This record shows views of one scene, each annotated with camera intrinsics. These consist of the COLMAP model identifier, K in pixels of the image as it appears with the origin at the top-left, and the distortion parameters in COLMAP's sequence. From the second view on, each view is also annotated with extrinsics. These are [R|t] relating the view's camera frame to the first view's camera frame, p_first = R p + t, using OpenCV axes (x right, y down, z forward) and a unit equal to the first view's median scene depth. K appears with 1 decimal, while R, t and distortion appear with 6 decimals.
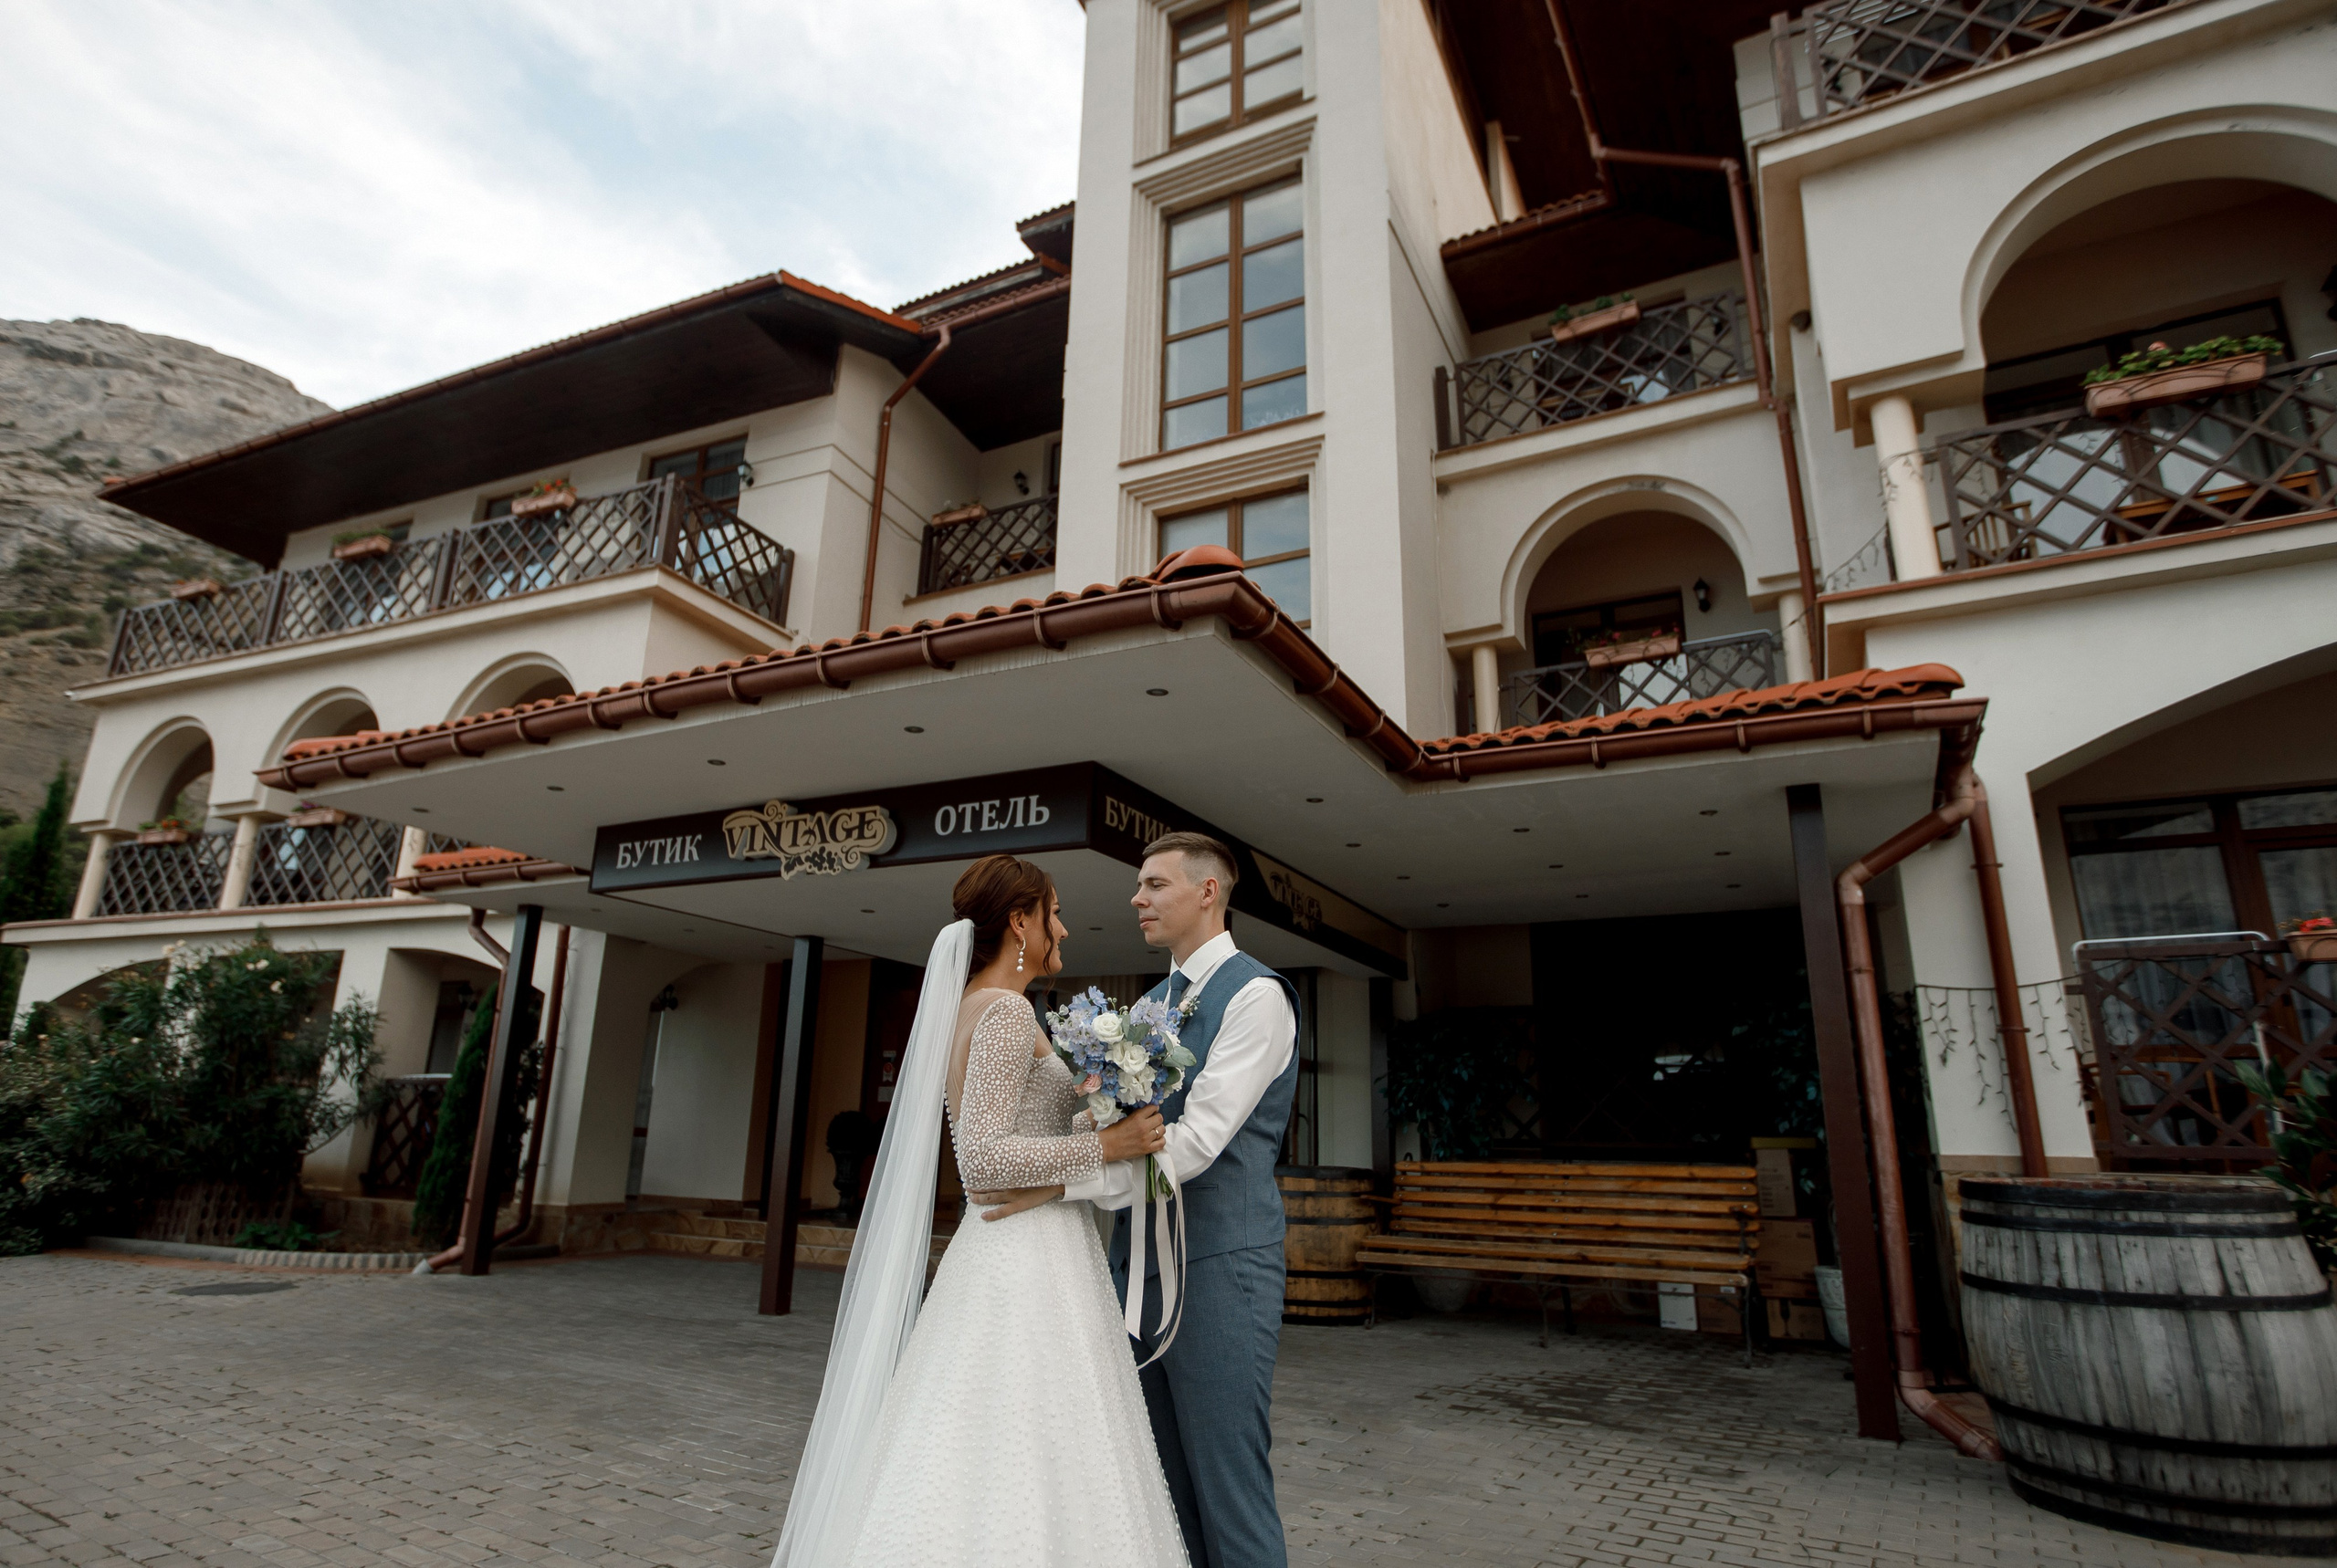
lens RADIAL K [[1288.2, 0, 1153.3], [0, 1288.2, 773.7], [0, 0, 1]] dist [-0.025404, 0.001568]
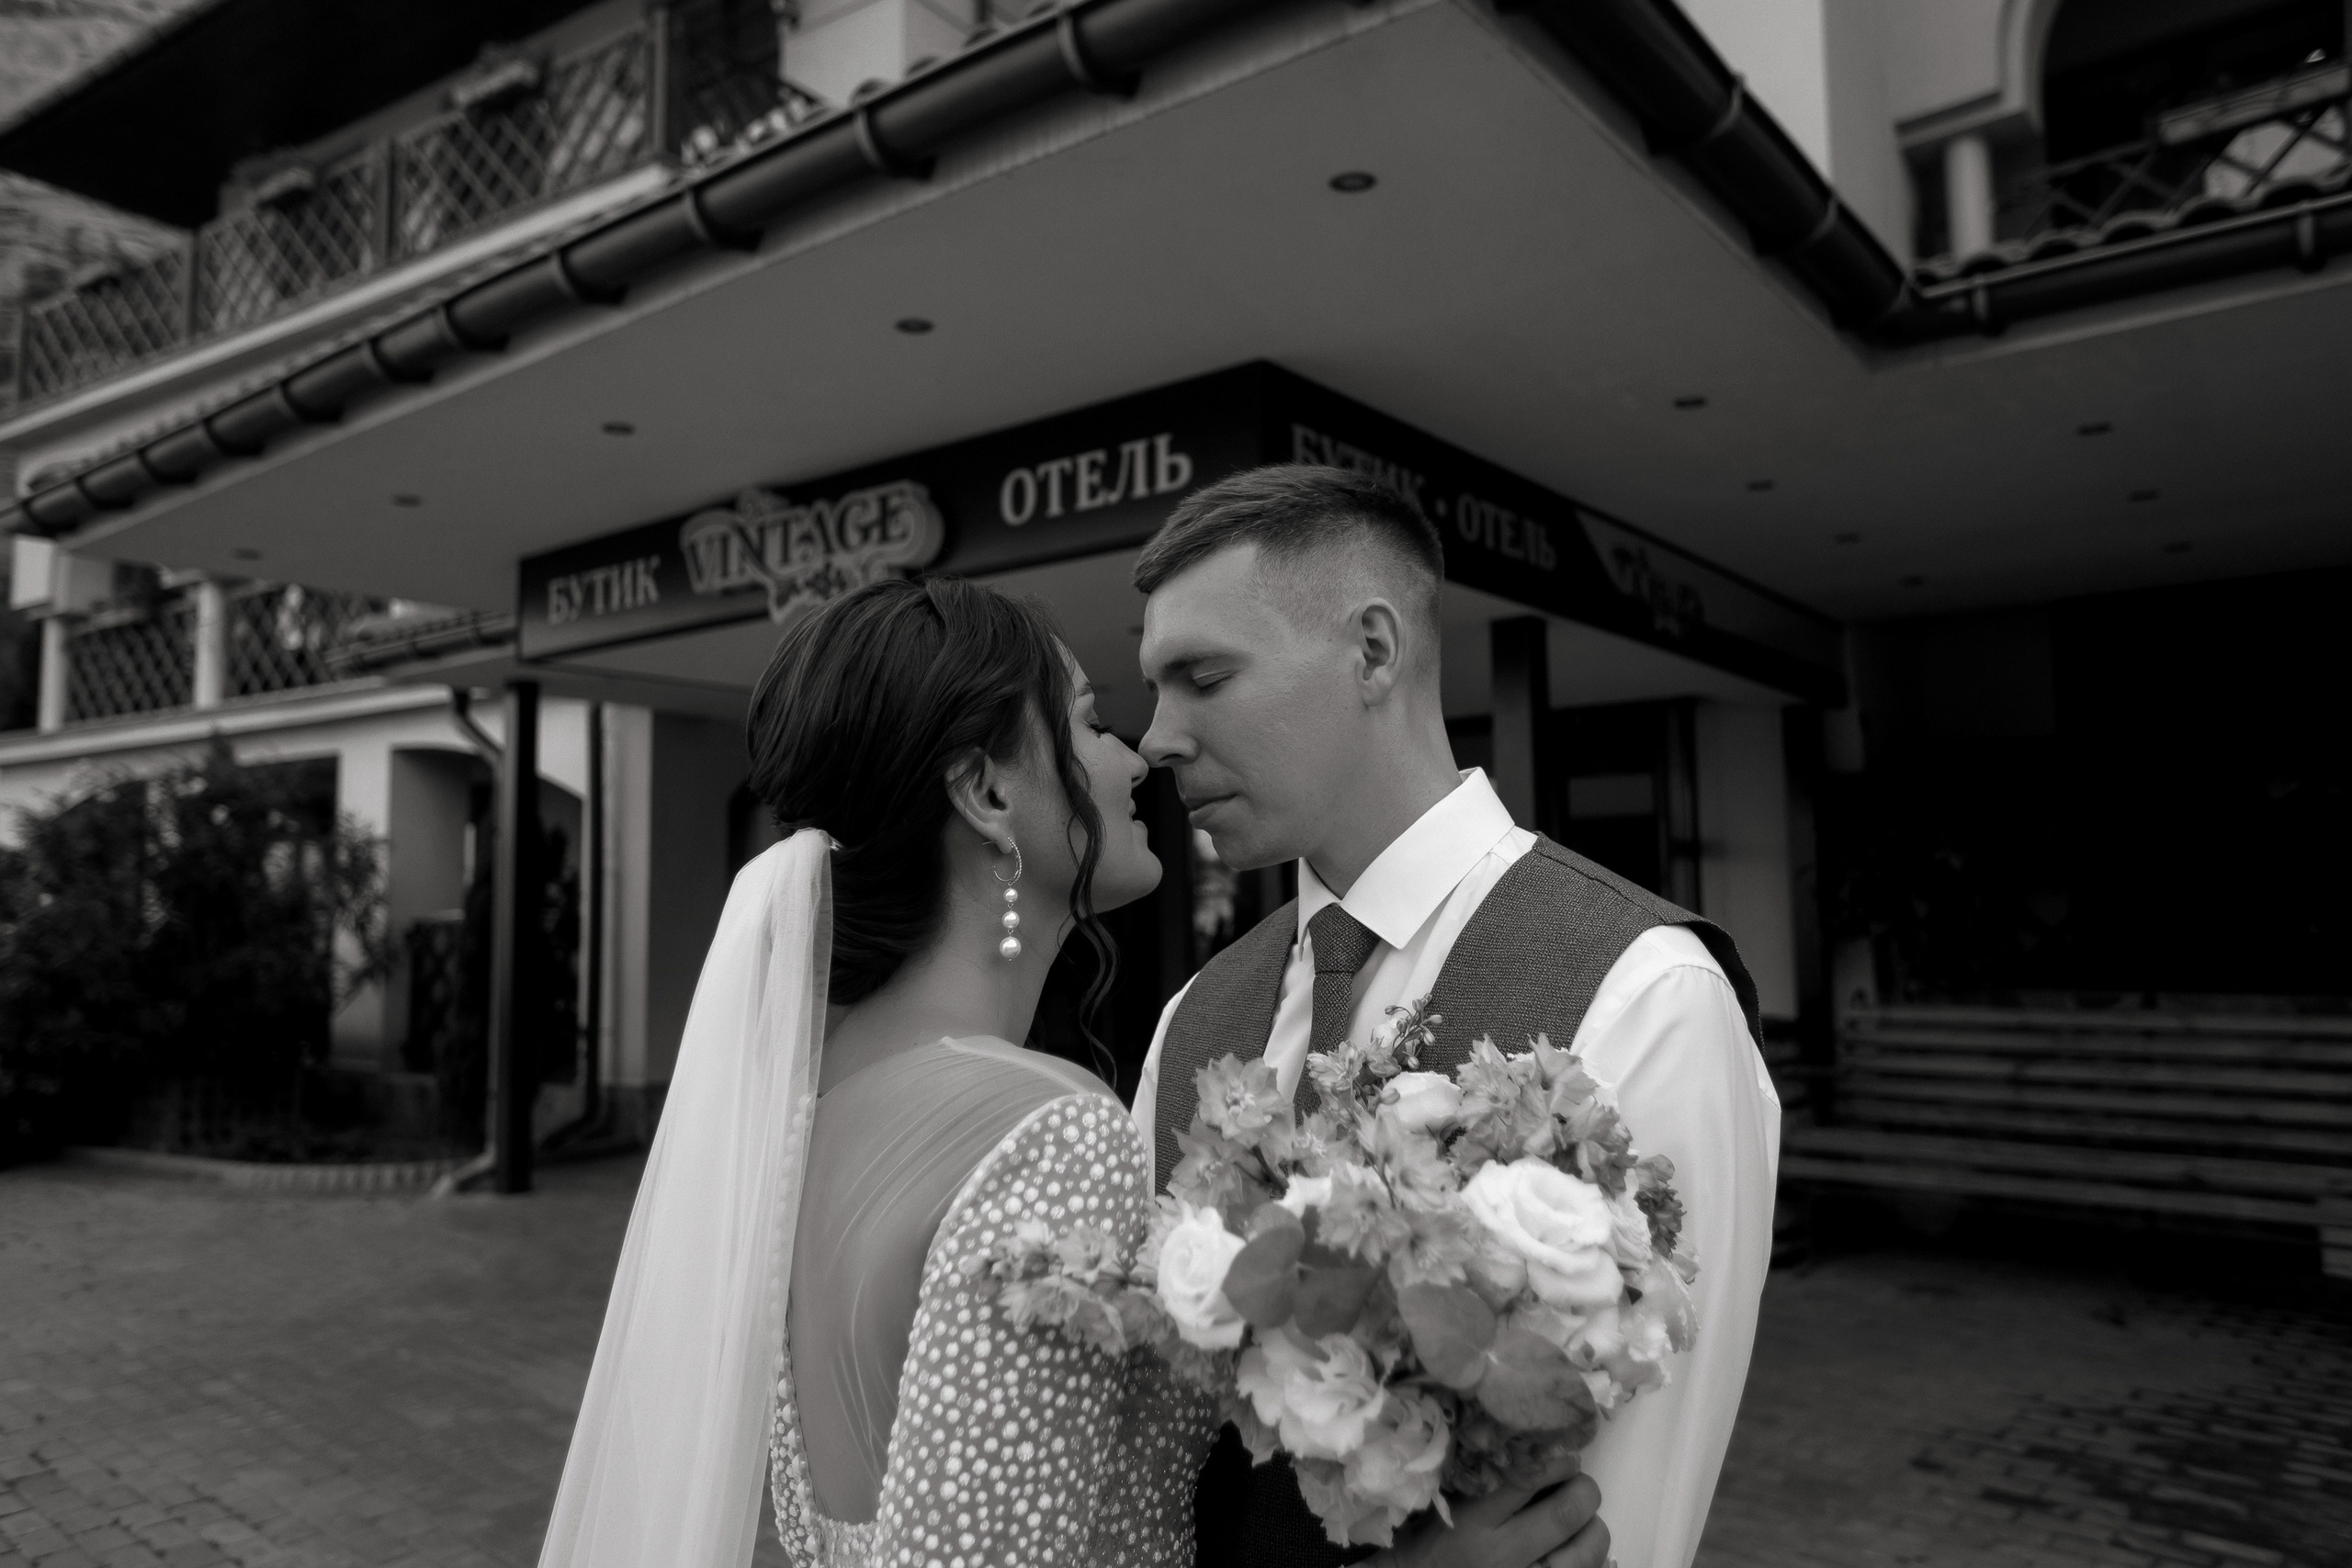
lens RADIAL K [[1632.9, 0, 1242.9], [0, 1632.9, 783.1], [0, 0, 1]] dist [-0.044198, 0.073993]
pose [[0.988571, -0.057085, -0.139529, 0.023716], [0.084428, 0.976418, 0.198697, 0.021740], [0.124896, -0.208206, 0.970078, 0.254897]]
